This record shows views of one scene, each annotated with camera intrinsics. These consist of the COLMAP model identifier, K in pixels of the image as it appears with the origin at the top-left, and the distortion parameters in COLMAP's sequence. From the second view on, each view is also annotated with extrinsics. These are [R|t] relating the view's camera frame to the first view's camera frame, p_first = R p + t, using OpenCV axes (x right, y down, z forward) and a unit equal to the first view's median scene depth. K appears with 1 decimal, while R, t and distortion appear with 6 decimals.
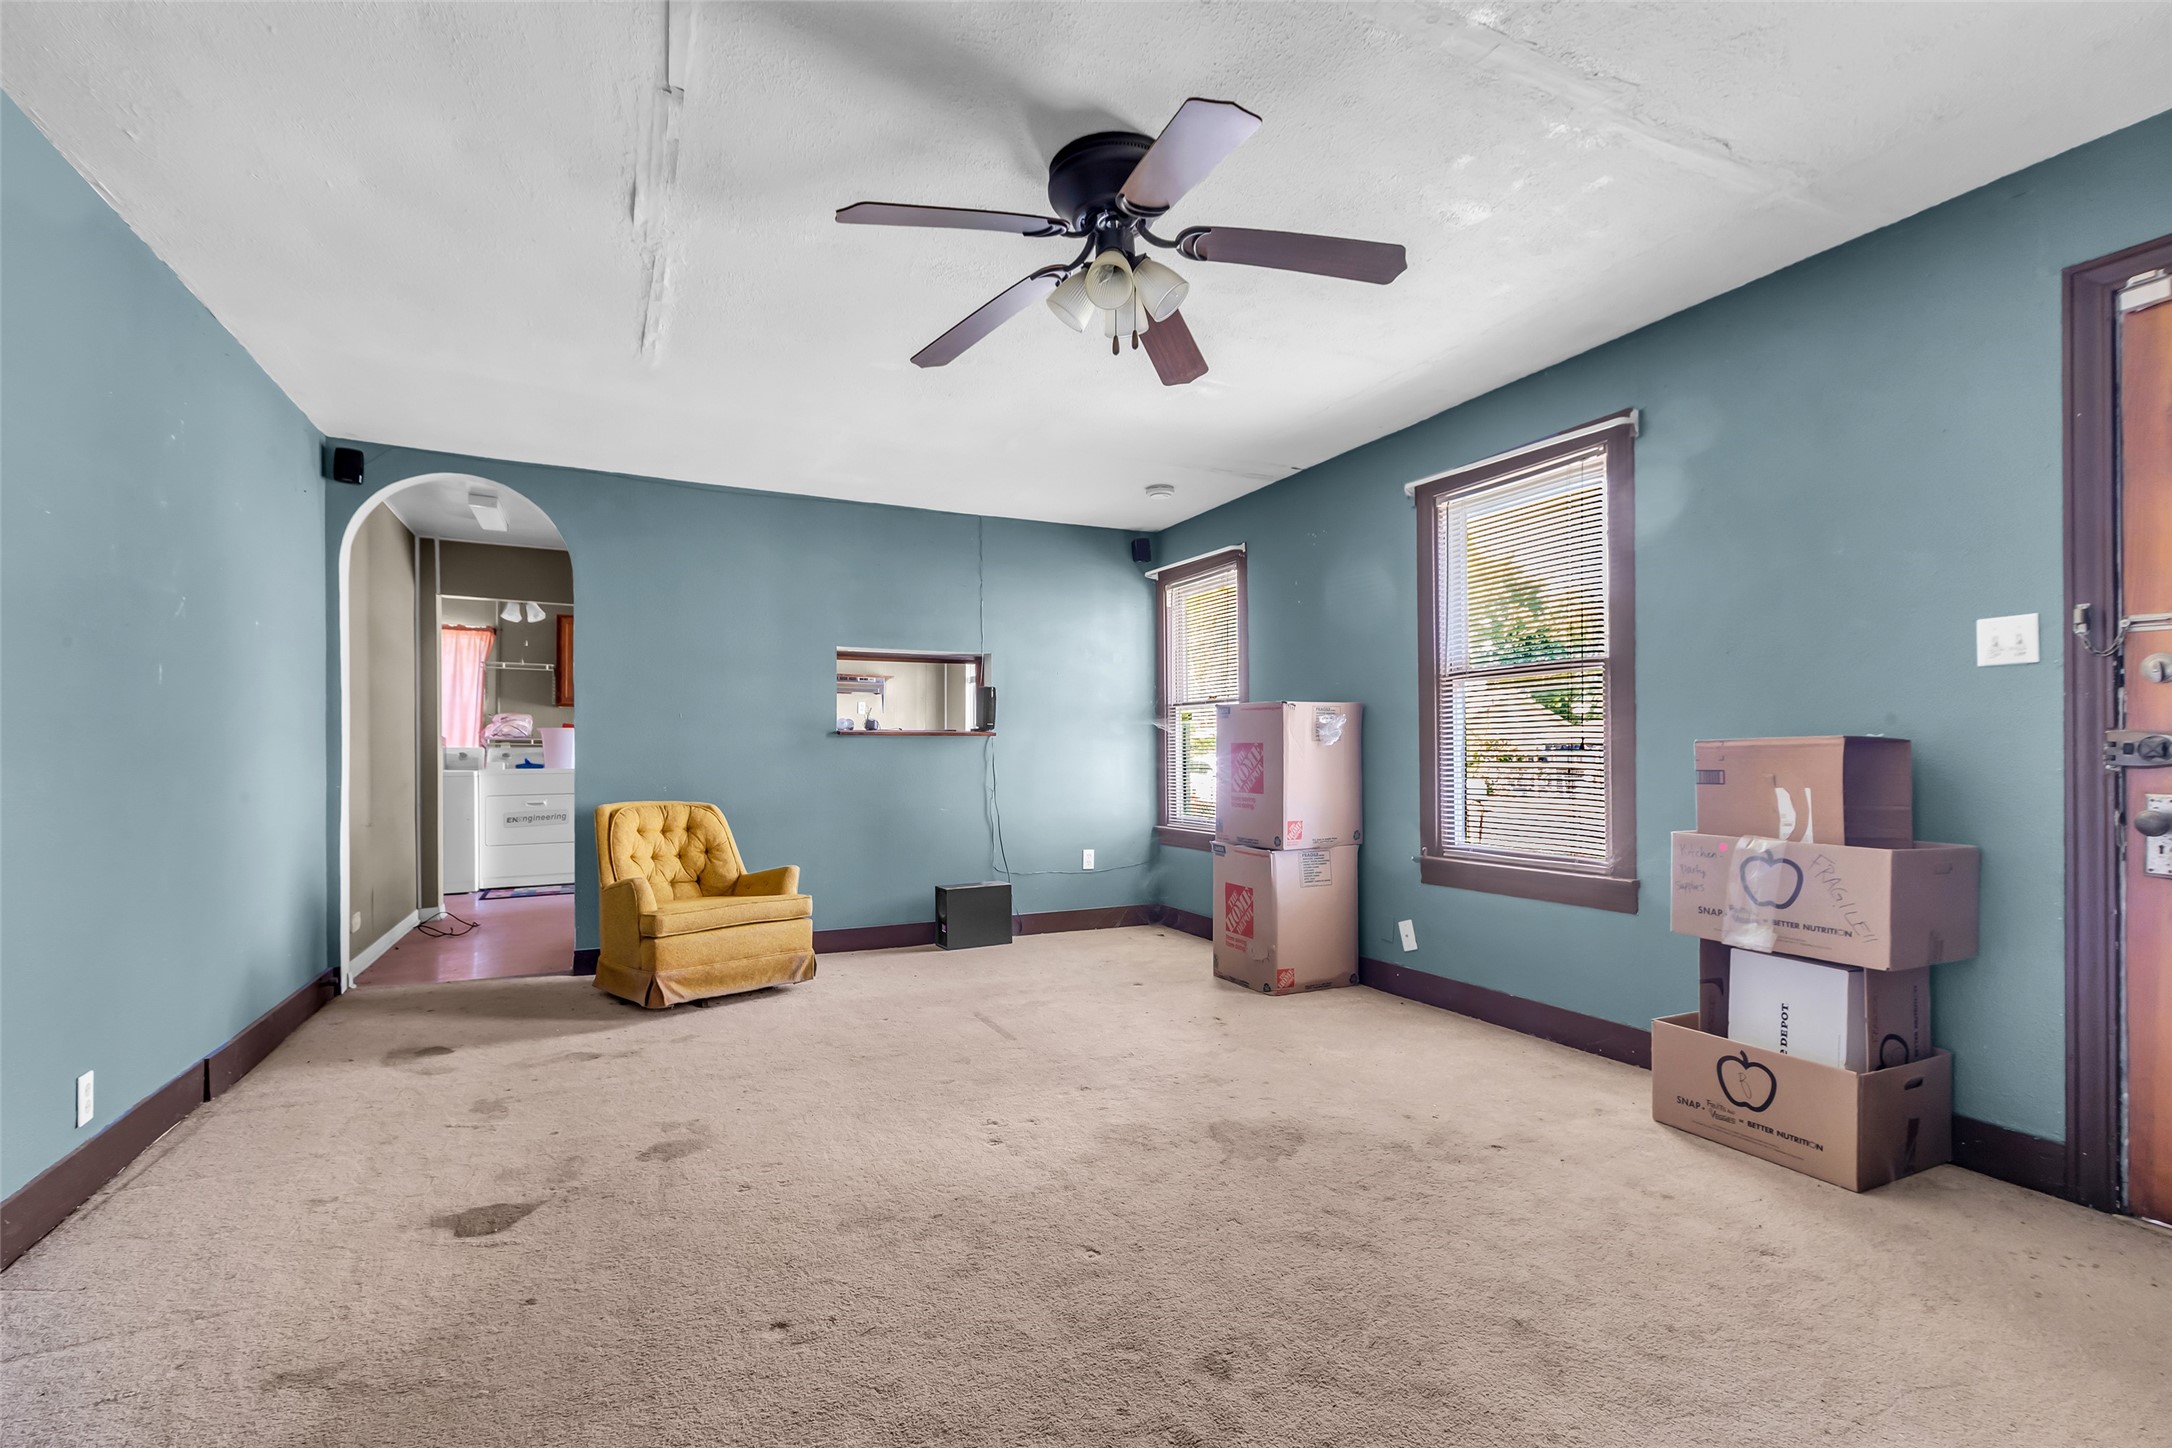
lens RADIAL K [[942.5, 0, 1089.0], [0, 942.5, 750.2], [0, 0, 1]] dist [-0.002088, -0.000135]
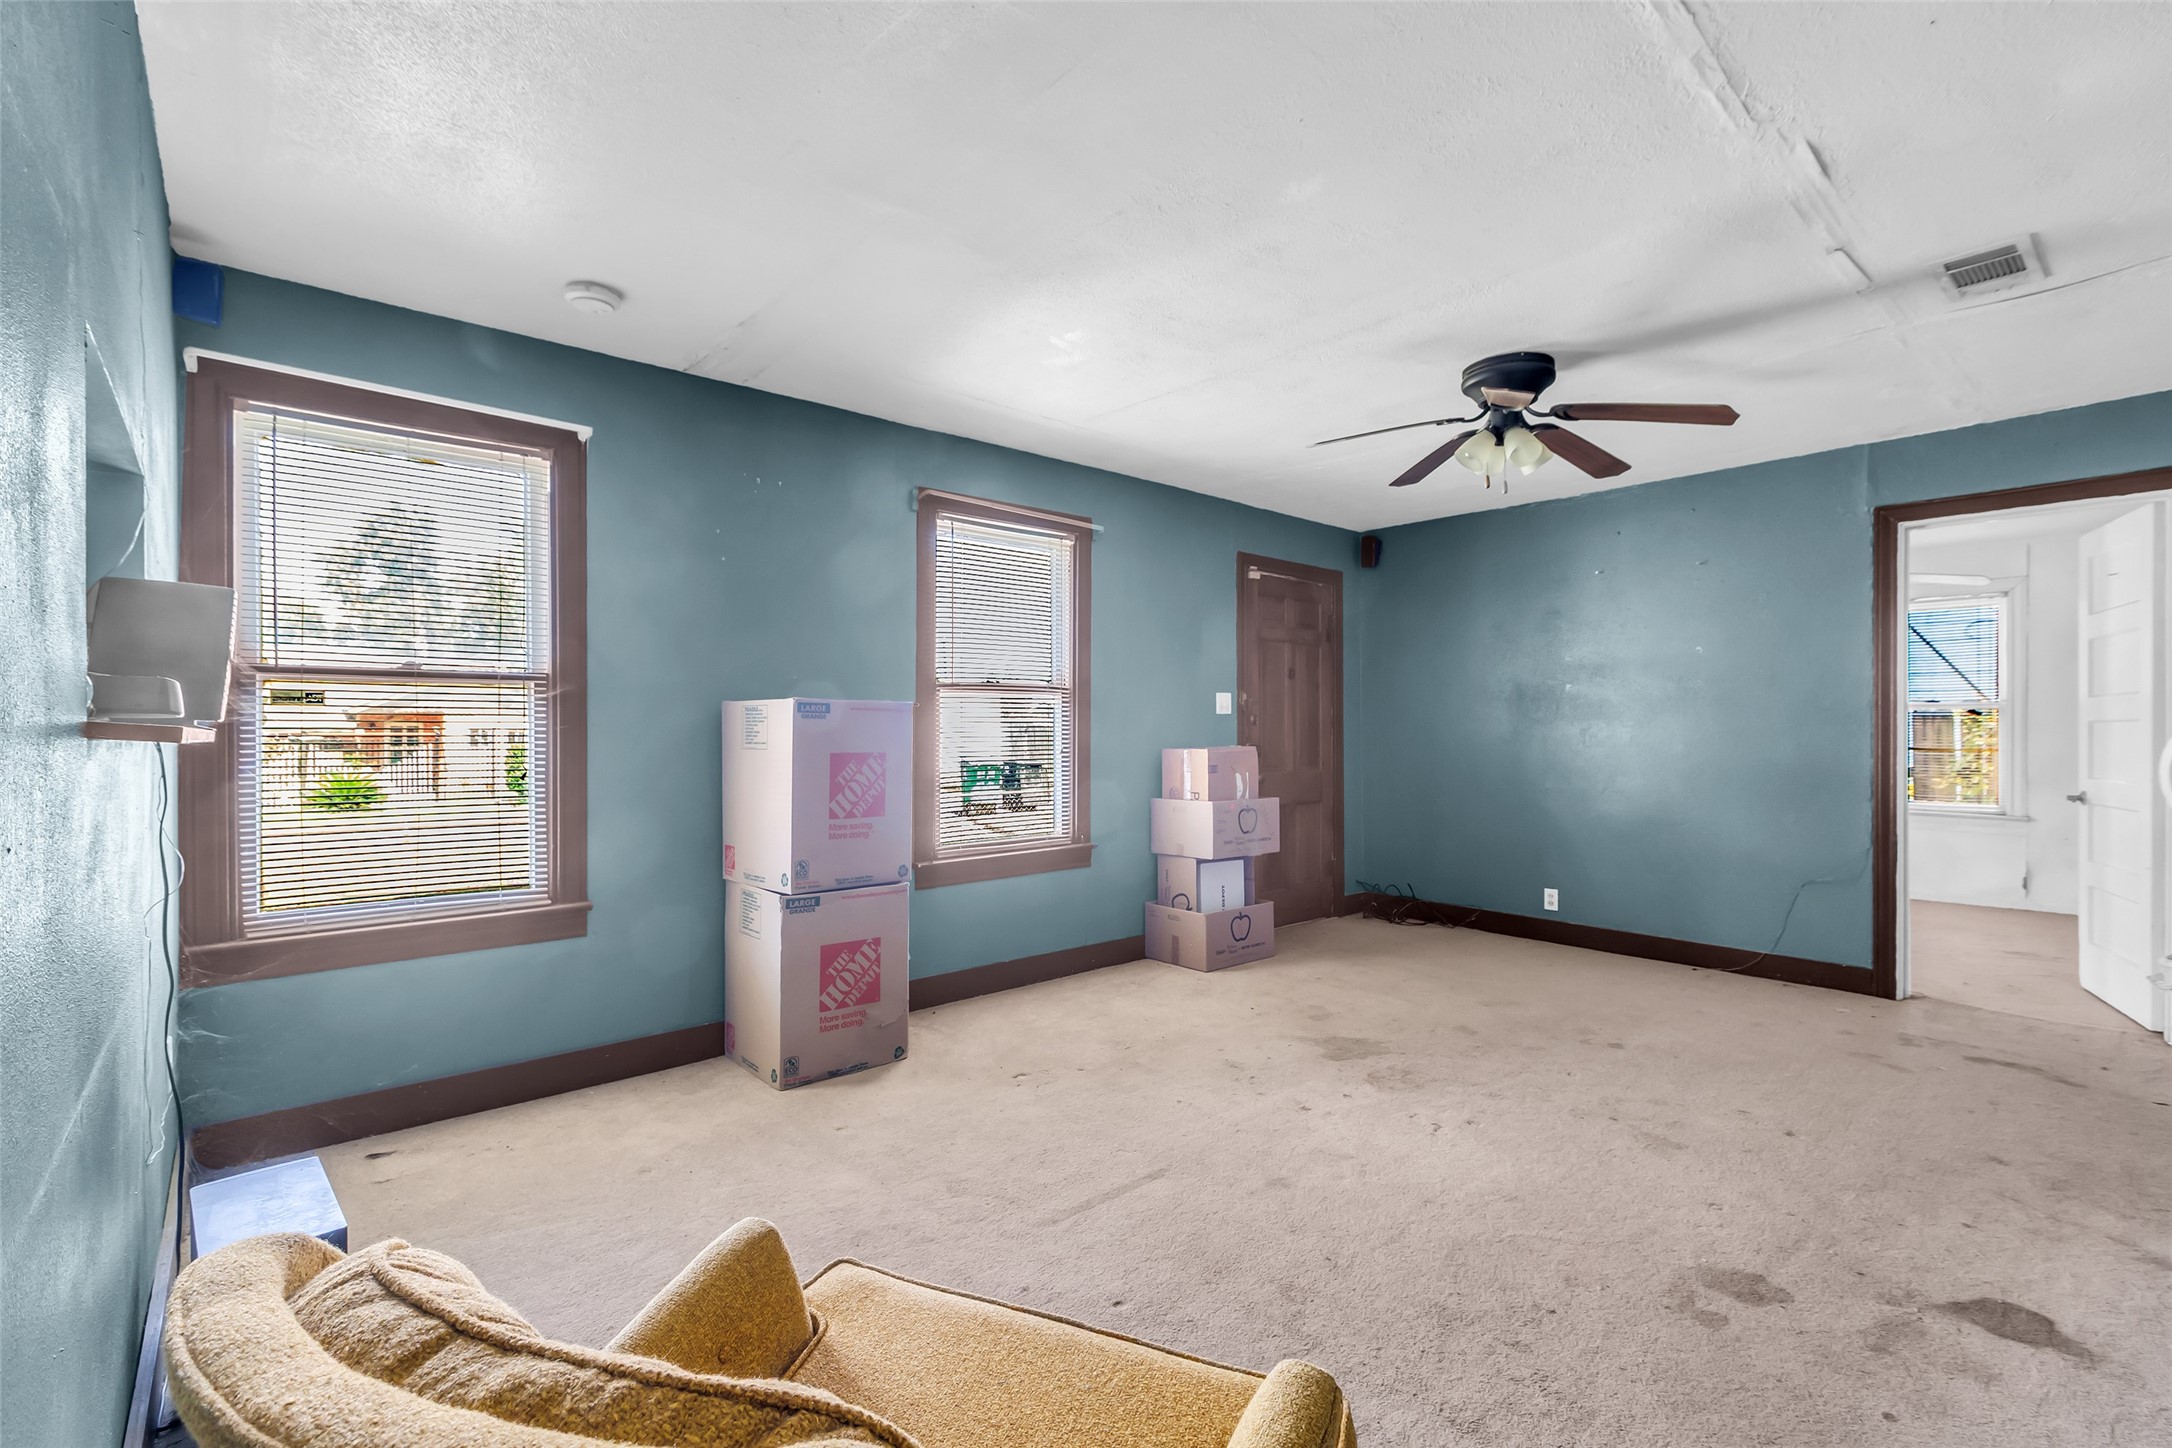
lens RADIAL K [[960.3, 0, 1091.0], [0, 960.3, 733.8], [0, 0, 1]] dist [-0.003210, -0.000602]
pose [[-0.249869, 0.001108, 0.968279, -0.992075], [-0.000364, 0.999999, -0.001238, -0.034140], [-0.968279, -0.000662, -0.249869, 1.582034]]
